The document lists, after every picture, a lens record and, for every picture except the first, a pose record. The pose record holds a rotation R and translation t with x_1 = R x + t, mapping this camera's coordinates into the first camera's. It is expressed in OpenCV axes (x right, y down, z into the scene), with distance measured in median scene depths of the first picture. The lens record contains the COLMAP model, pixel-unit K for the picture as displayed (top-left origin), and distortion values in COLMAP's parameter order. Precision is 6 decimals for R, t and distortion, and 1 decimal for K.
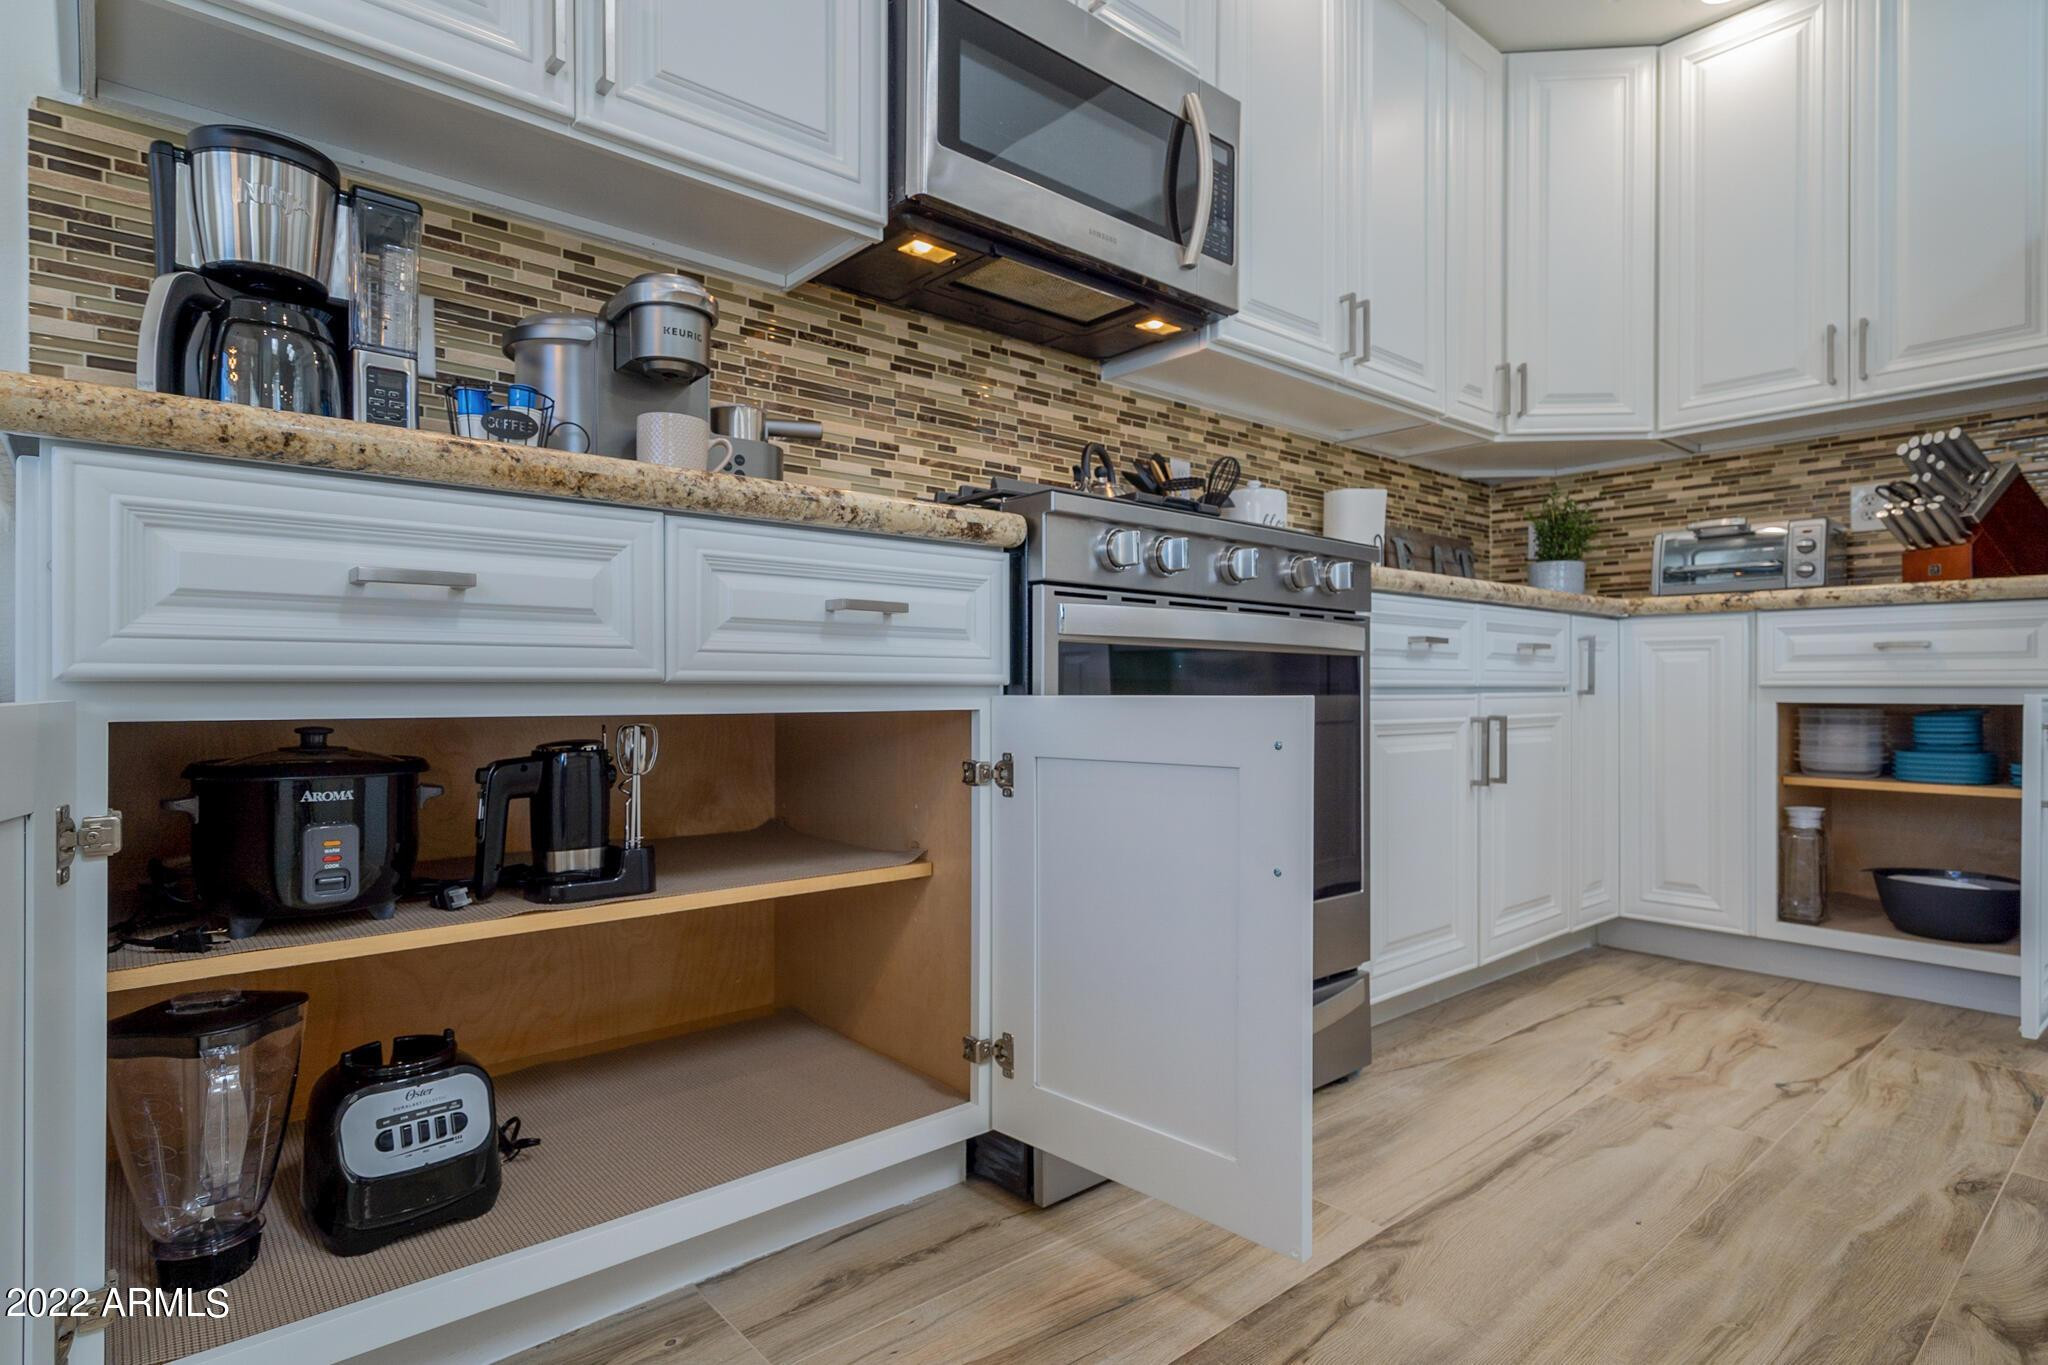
lens RADIAL K [[1062.6, 0, 1009.7], [0, 1062.6, 696.0], [0, 0, 1]] dist [-0.001427, 0.000587]
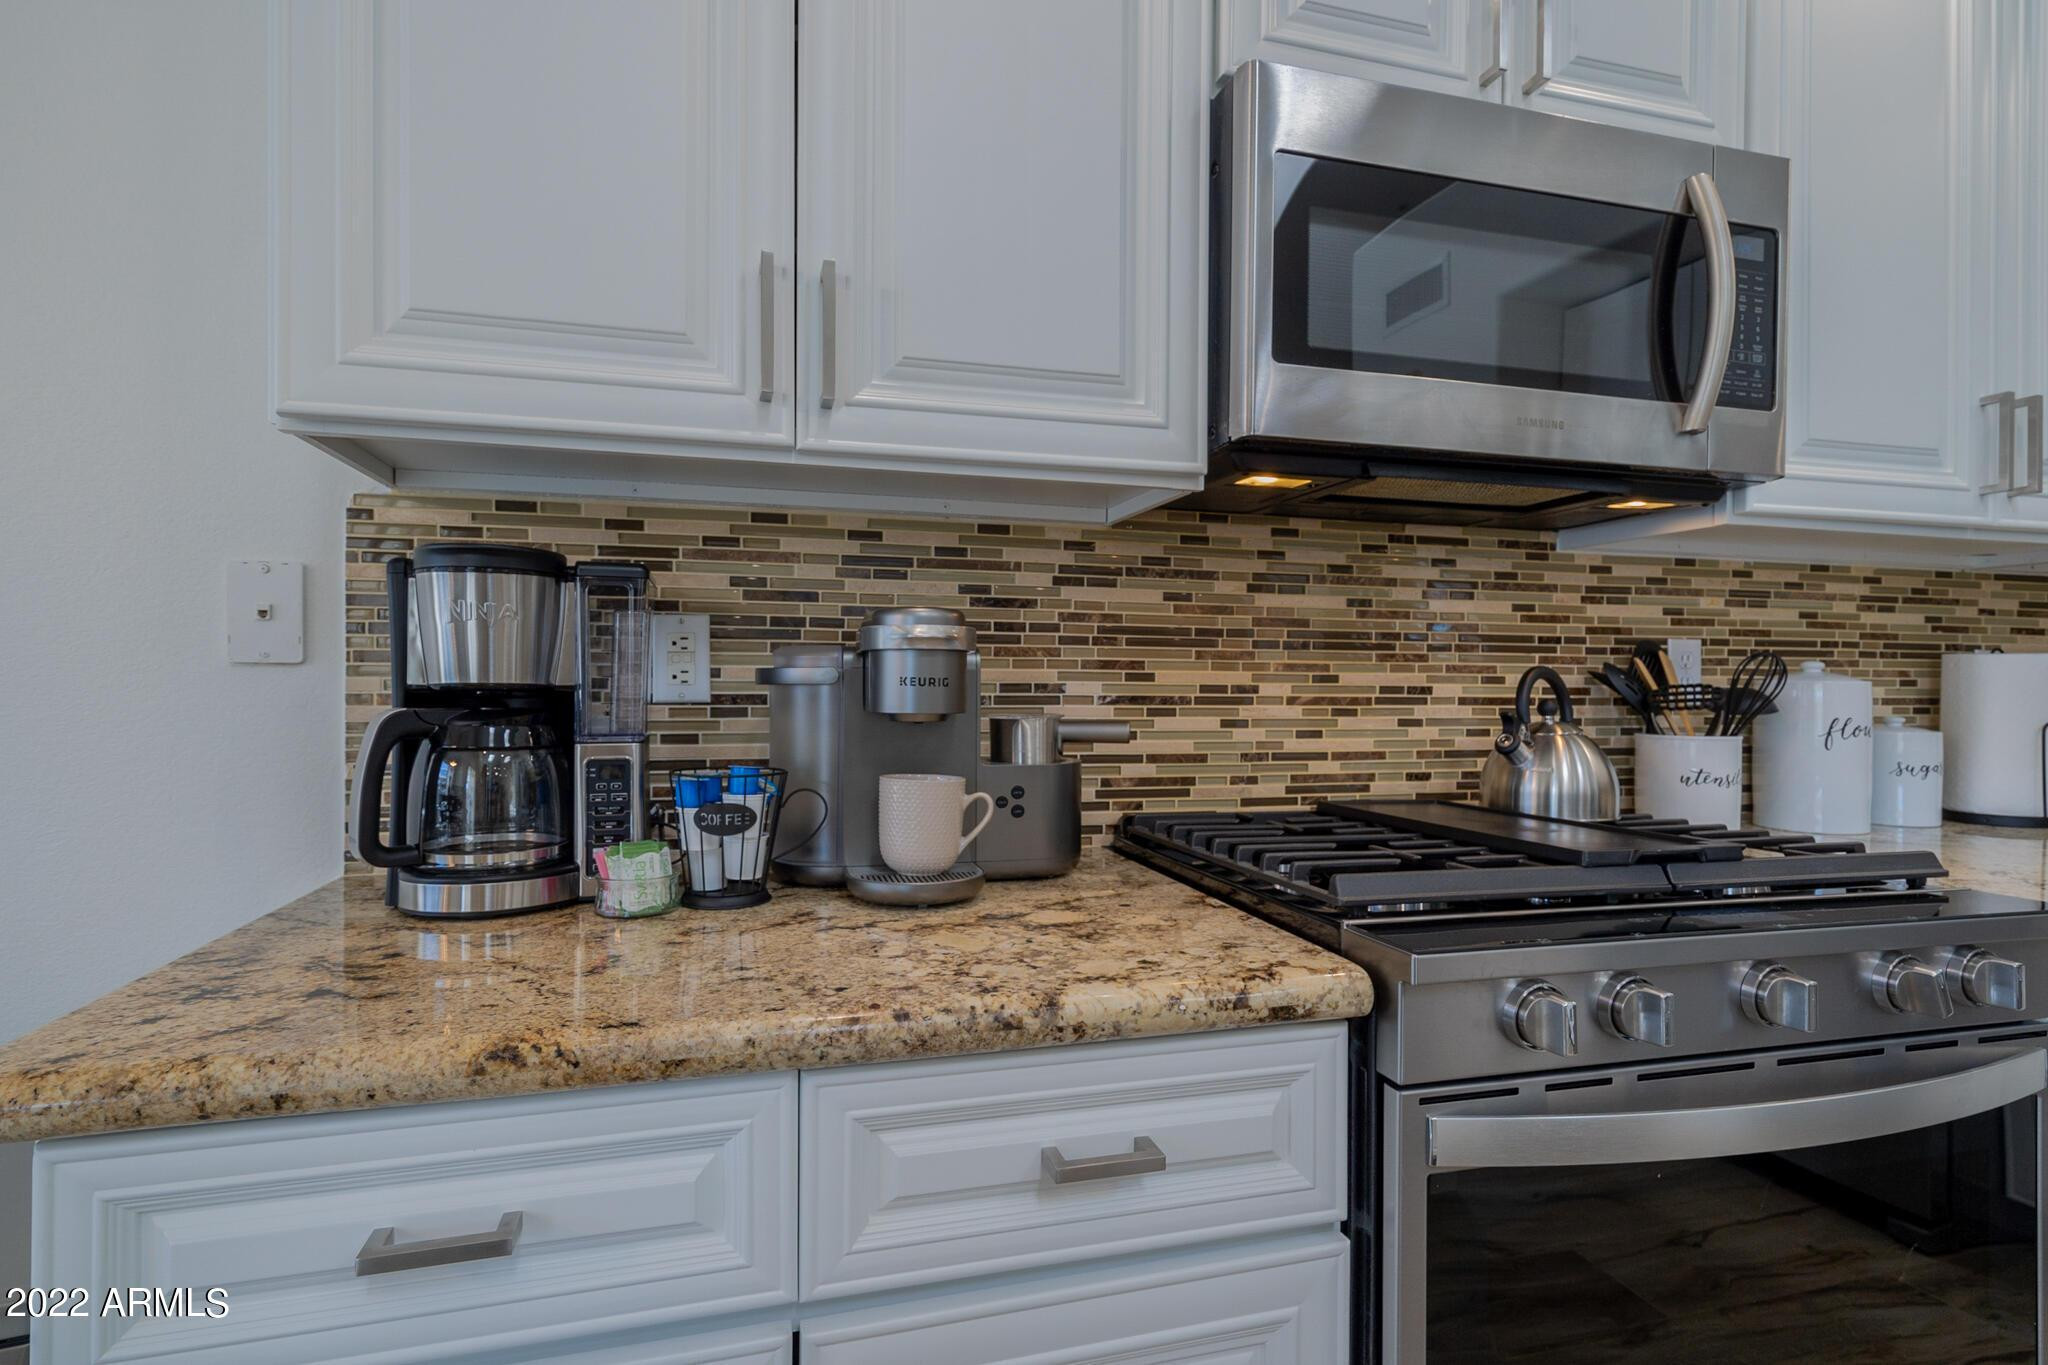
lens RADIAL K [[1020.8, 0, 1004.7], [0, 1020.8, 689.9], [0, 0, 1]] dist [-0.004580, 0.003066]
pose [[0.902781, 0.006245, -0.430054, 0.056433], [-0.008128, 0.999964, -0.002540, -0.243173], [0.430023, 0.005788, 0.902799, 0.242730]]
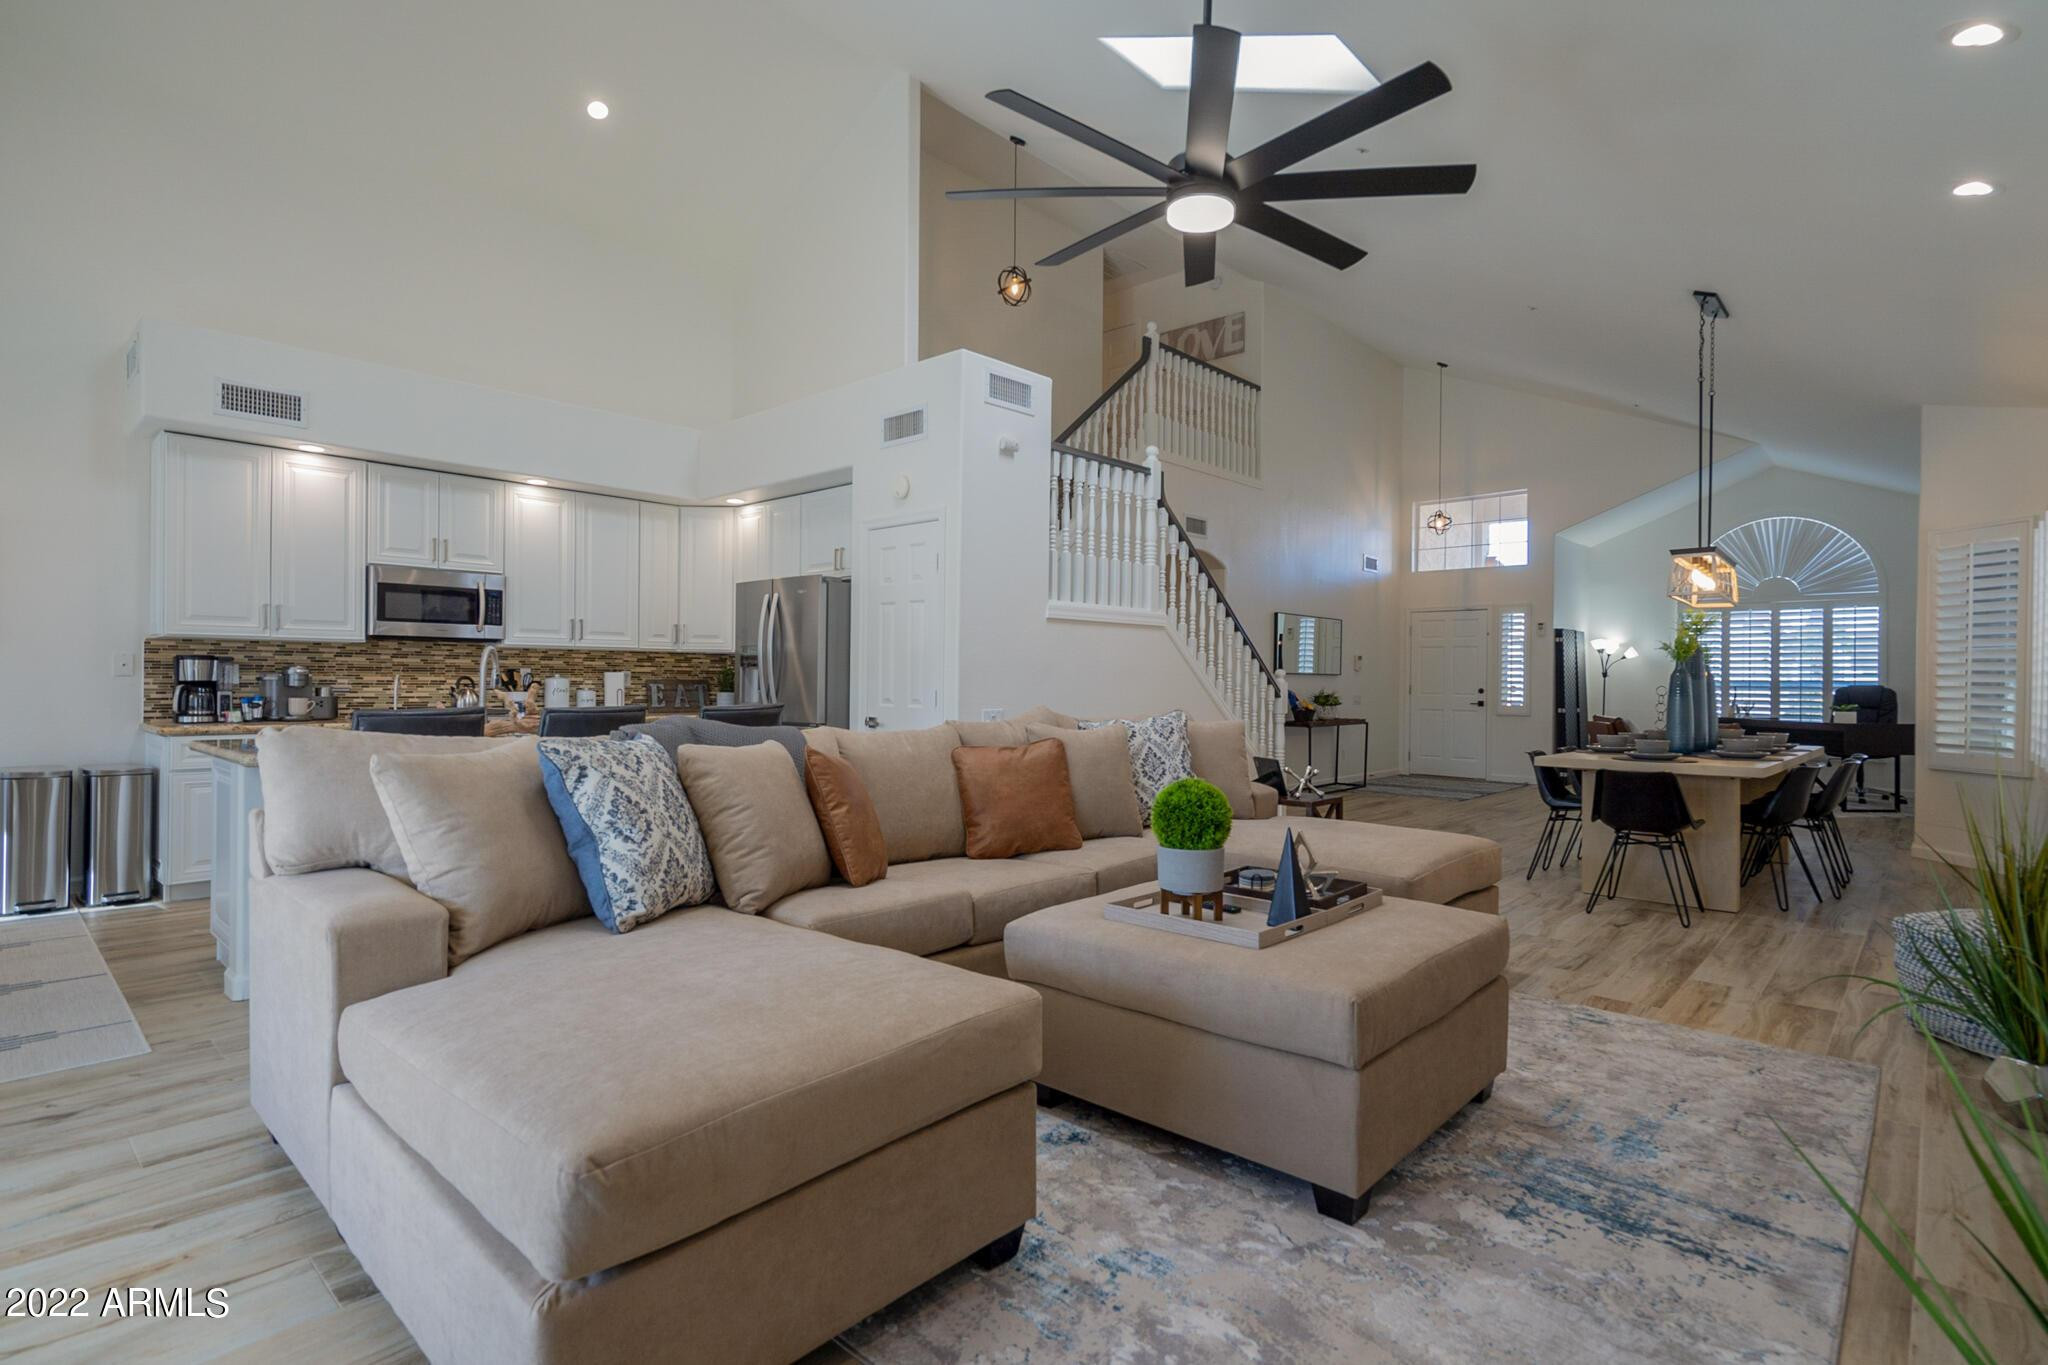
lens RADIAL K [[1020.8, 0, 1003.3], [0, 1020.8, 677.9], [0, 0, 1]] dist [-0.004580, 0.003066]
pose [[0.994264, 0.005470, 0.106813, 1.536731], [-0.004446, 0.999942, -0.009825, -0.233909], [-0.106860, 0.009293, 0.994231, -2.514204]]
